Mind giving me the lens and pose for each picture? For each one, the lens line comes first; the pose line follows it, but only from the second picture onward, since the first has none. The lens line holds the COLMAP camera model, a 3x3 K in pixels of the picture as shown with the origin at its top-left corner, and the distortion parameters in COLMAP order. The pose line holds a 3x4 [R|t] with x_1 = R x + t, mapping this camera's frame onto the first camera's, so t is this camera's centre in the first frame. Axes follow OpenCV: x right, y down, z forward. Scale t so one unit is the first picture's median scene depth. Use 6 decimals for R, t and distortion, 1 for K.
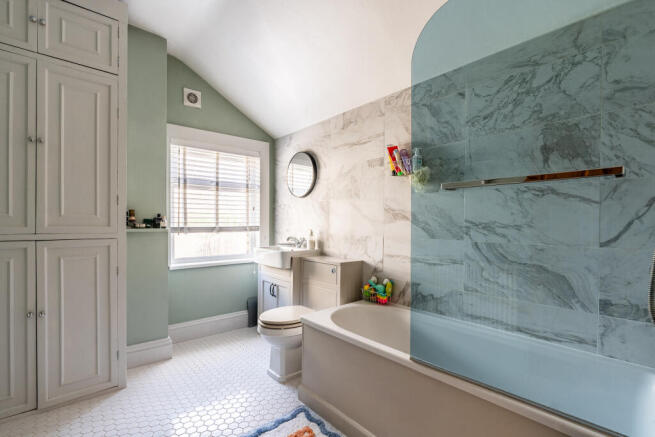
lens RADIAL K [[304.4, 0, 324.2], [0, 304.4, 221.8], [0, 0, 1]] dist [-0.010373, 0.002637]
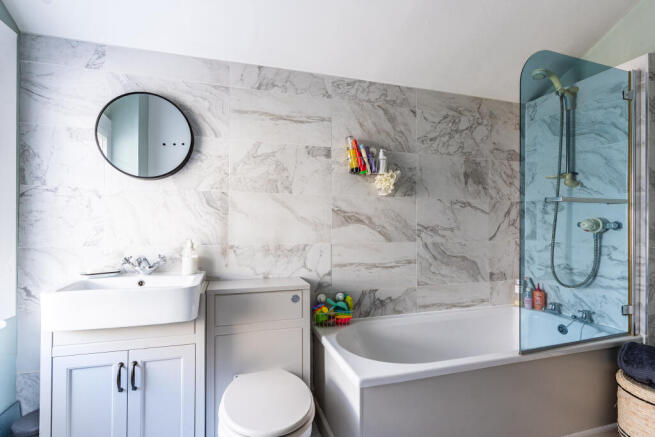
lens RADIAL K [[304.4, 0, 325.7], [0, 304.4, 216.7], [0, 0, 1]] dist [-0.010373, 0.002637]
pose [[0.409114, 0.006922, 0.912457, -0.681871], [-0.005627, 0.999971, -0.005063, -0.023701], [-0.912466, -0.003063, 0.409142, 0.805597]]
